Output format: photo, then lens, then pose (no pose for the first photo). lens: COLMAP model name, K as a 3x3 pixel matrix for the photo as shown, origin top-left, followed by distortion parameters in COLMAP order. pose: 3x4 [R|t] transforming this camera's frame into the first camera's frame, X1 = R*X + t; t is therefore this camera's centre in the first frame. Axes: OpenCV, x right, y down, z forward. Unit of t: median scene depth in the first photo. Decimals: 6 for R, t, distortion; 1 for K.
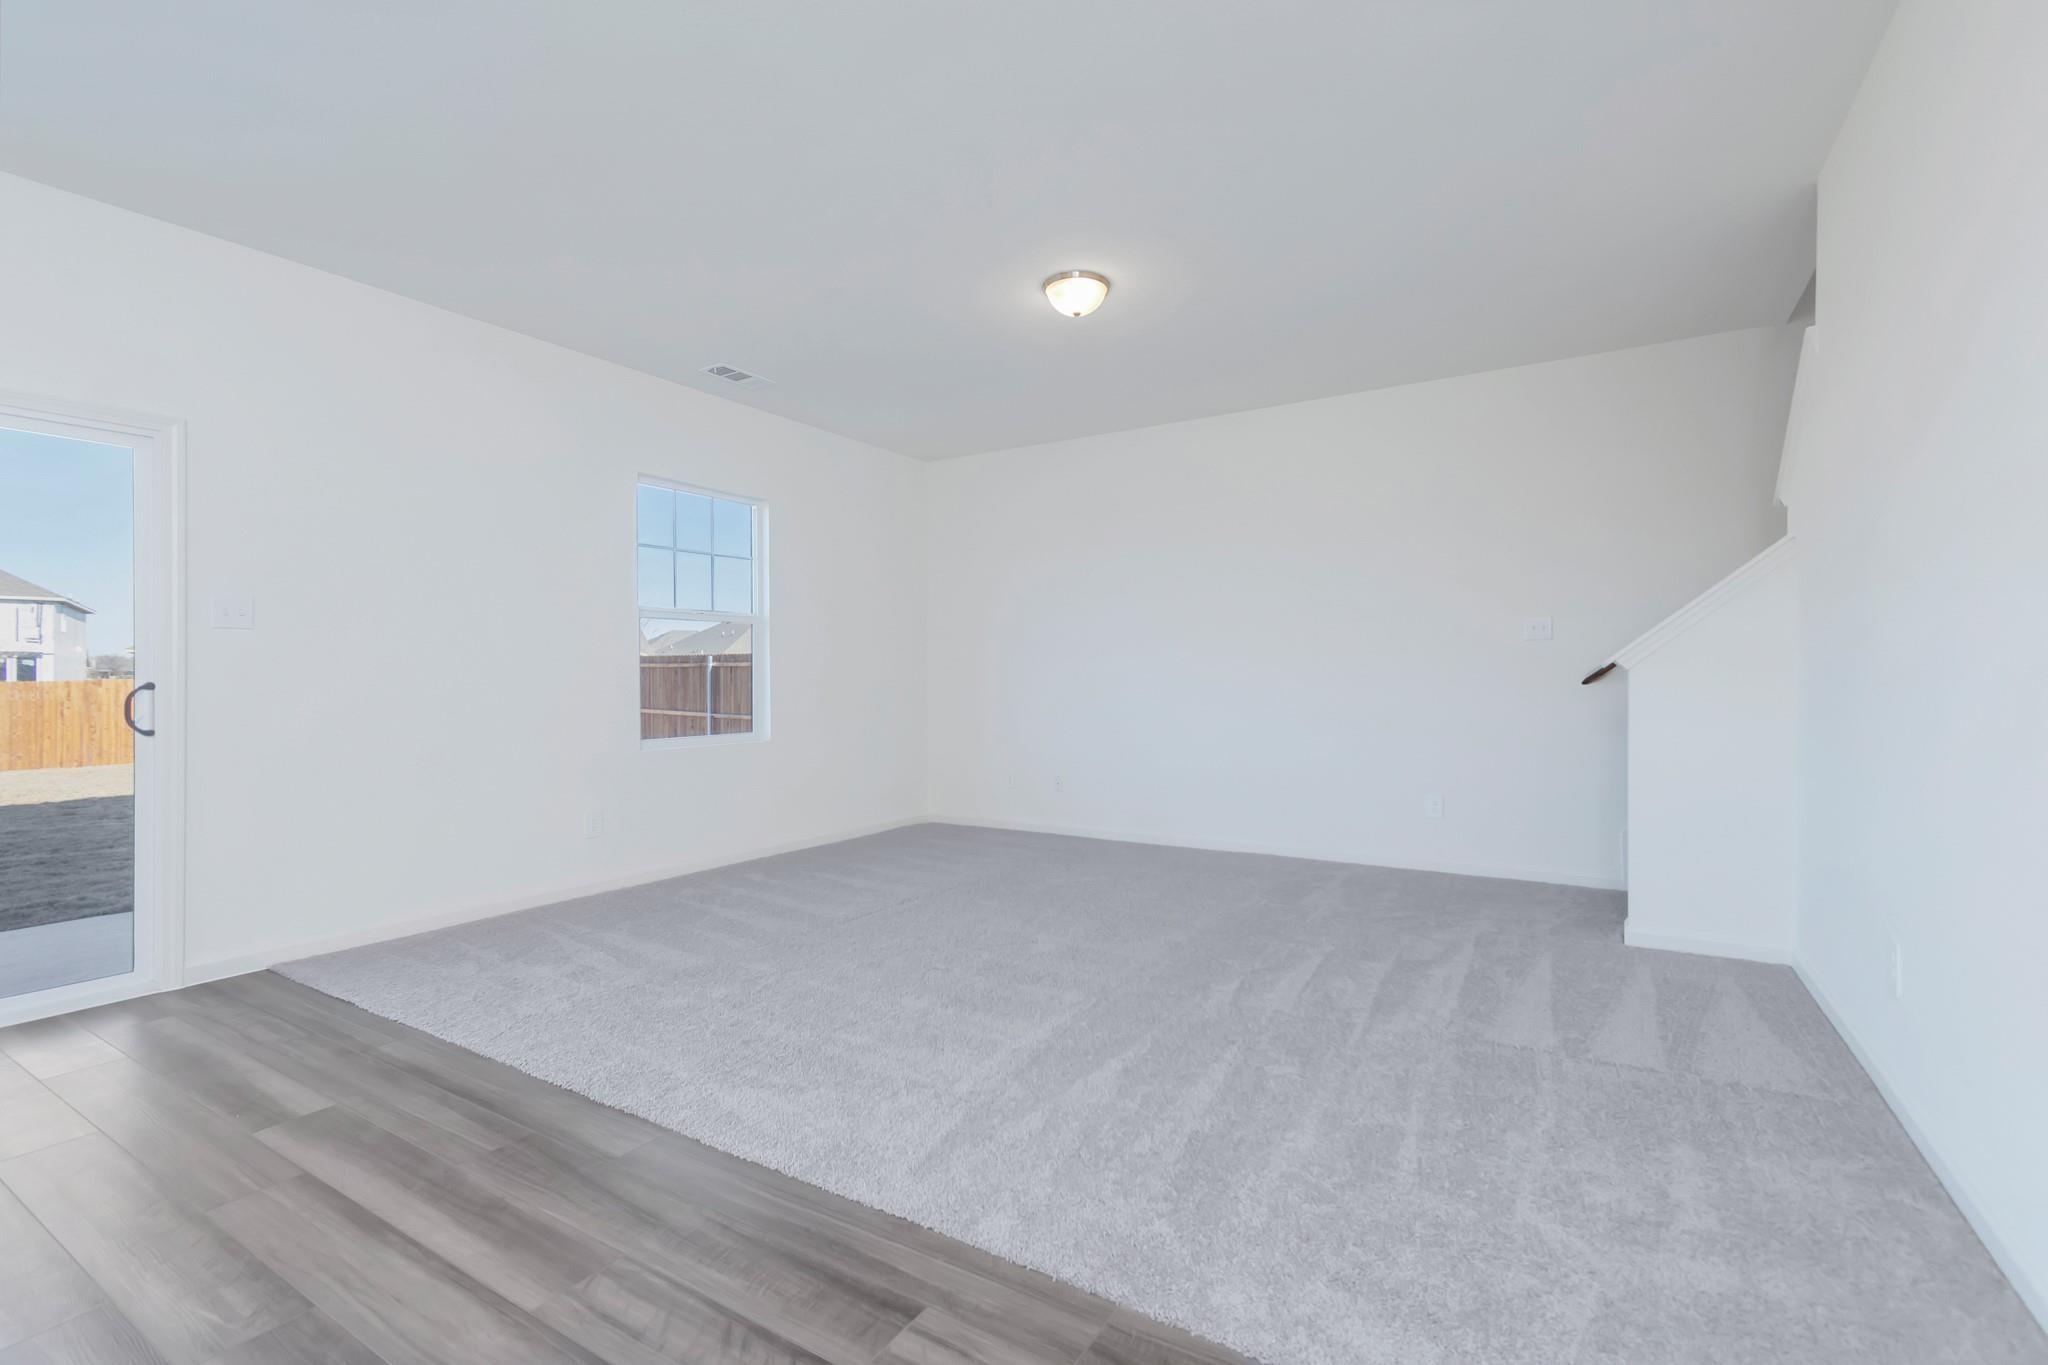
lens RADIAL K [[913.9, 0, 1027.3], [0, 913.9, 679.9], [0, 0, 1]] dist [-0.000130, -0.000138]
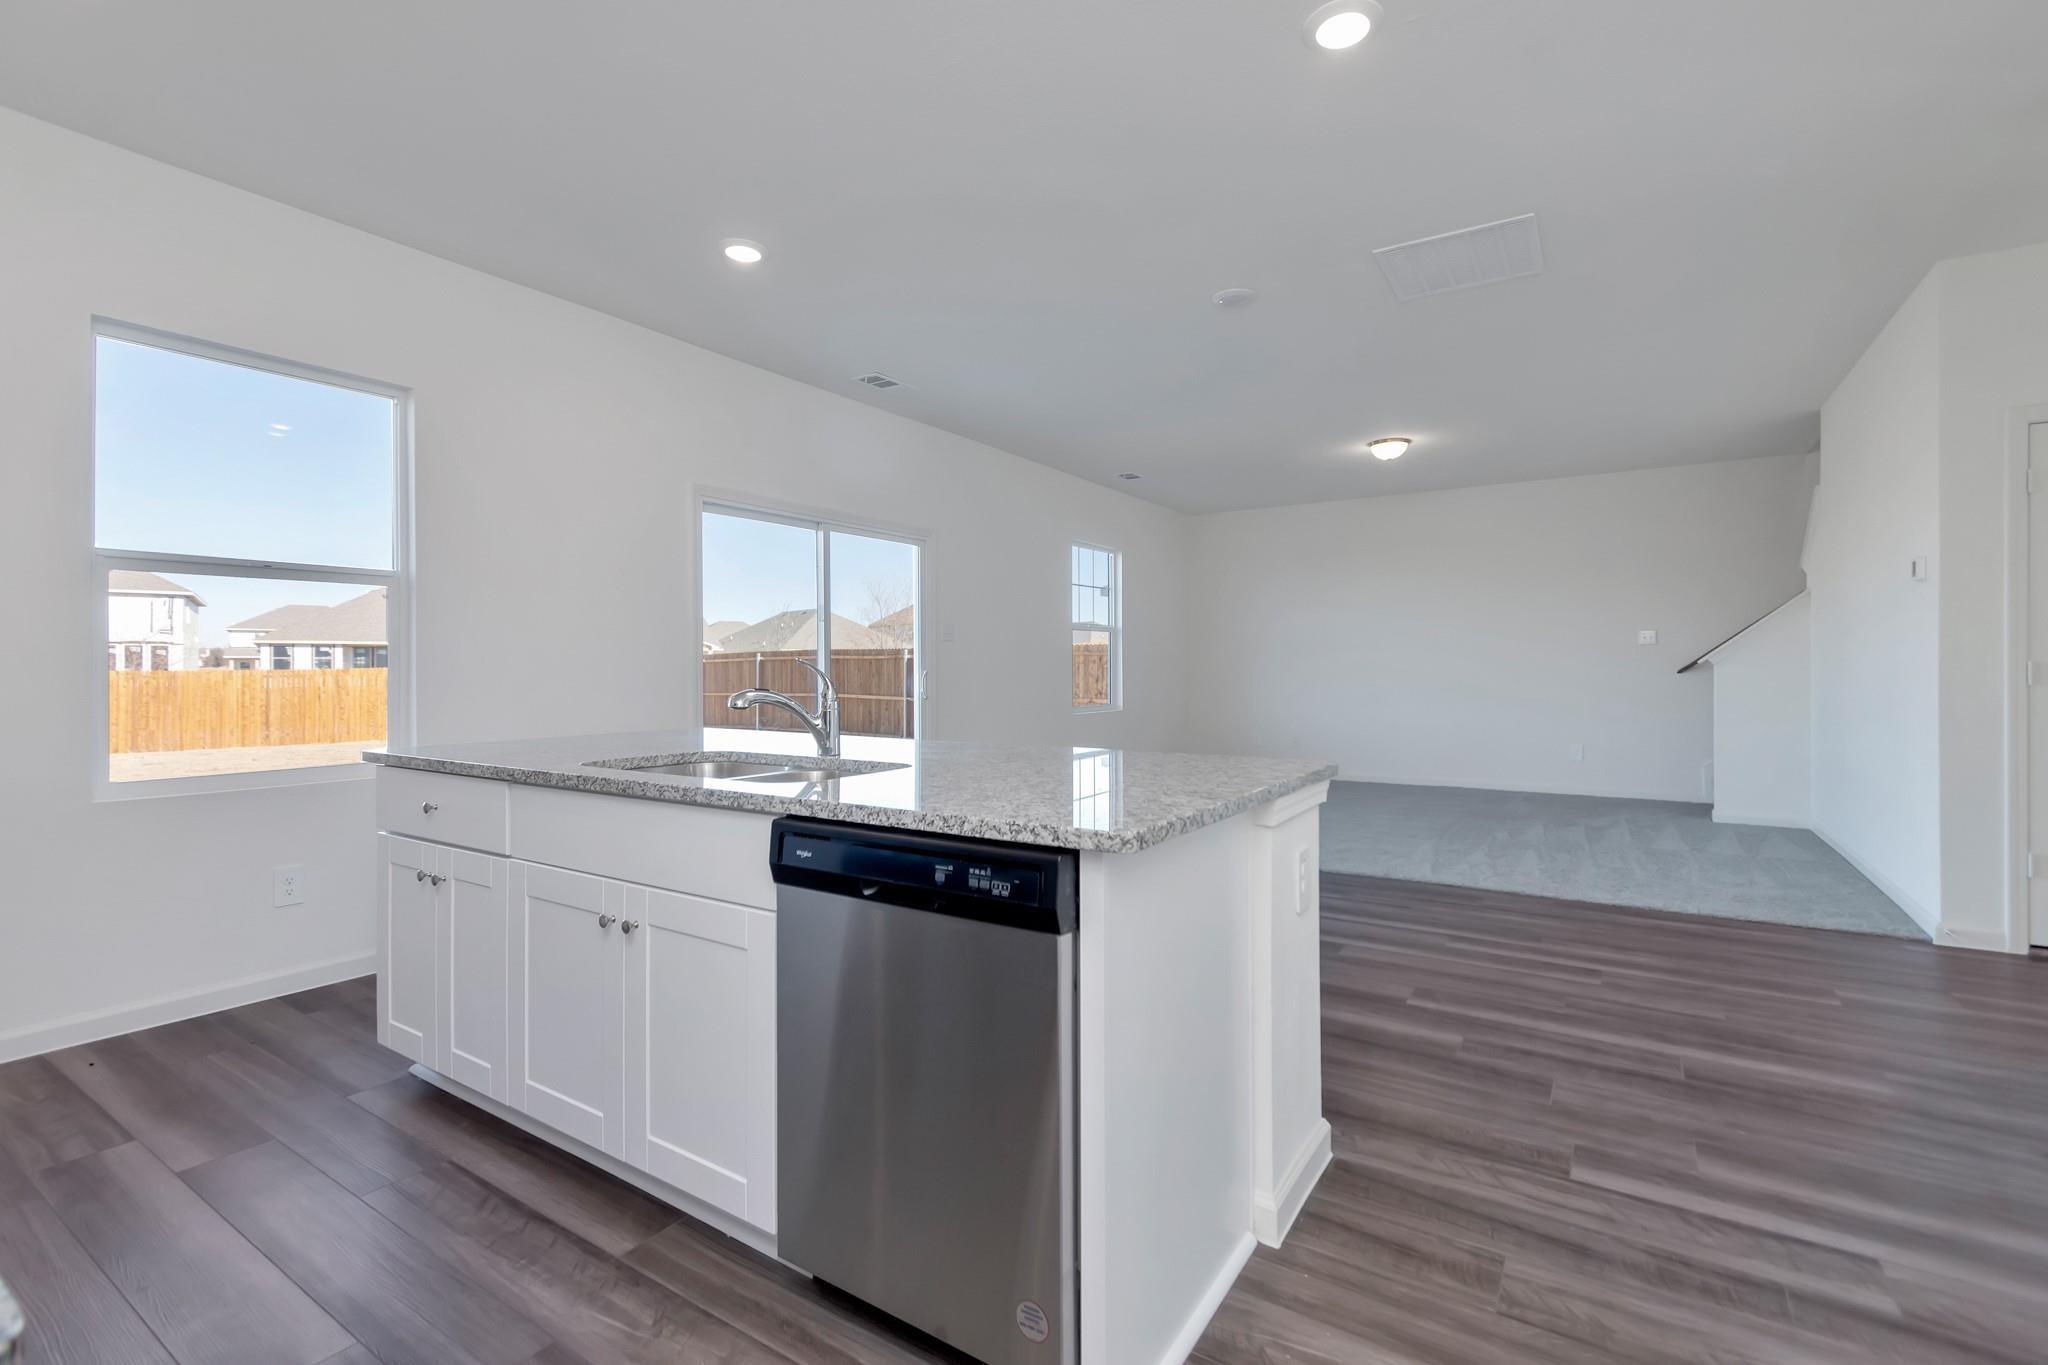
lens RADIAL K [[913.9, 0, 1032.2], [0, 913.9, 663.5], [0, 0, 1]] dist [-0.000130, -0.000138]
pose [[0.999587, 0.001211, -0.028727, -0.109349], [-0.001392, 0.999979, -0.006273, -0.000520], [0.028719, 0.006310, 0.999568, -0.143029]]
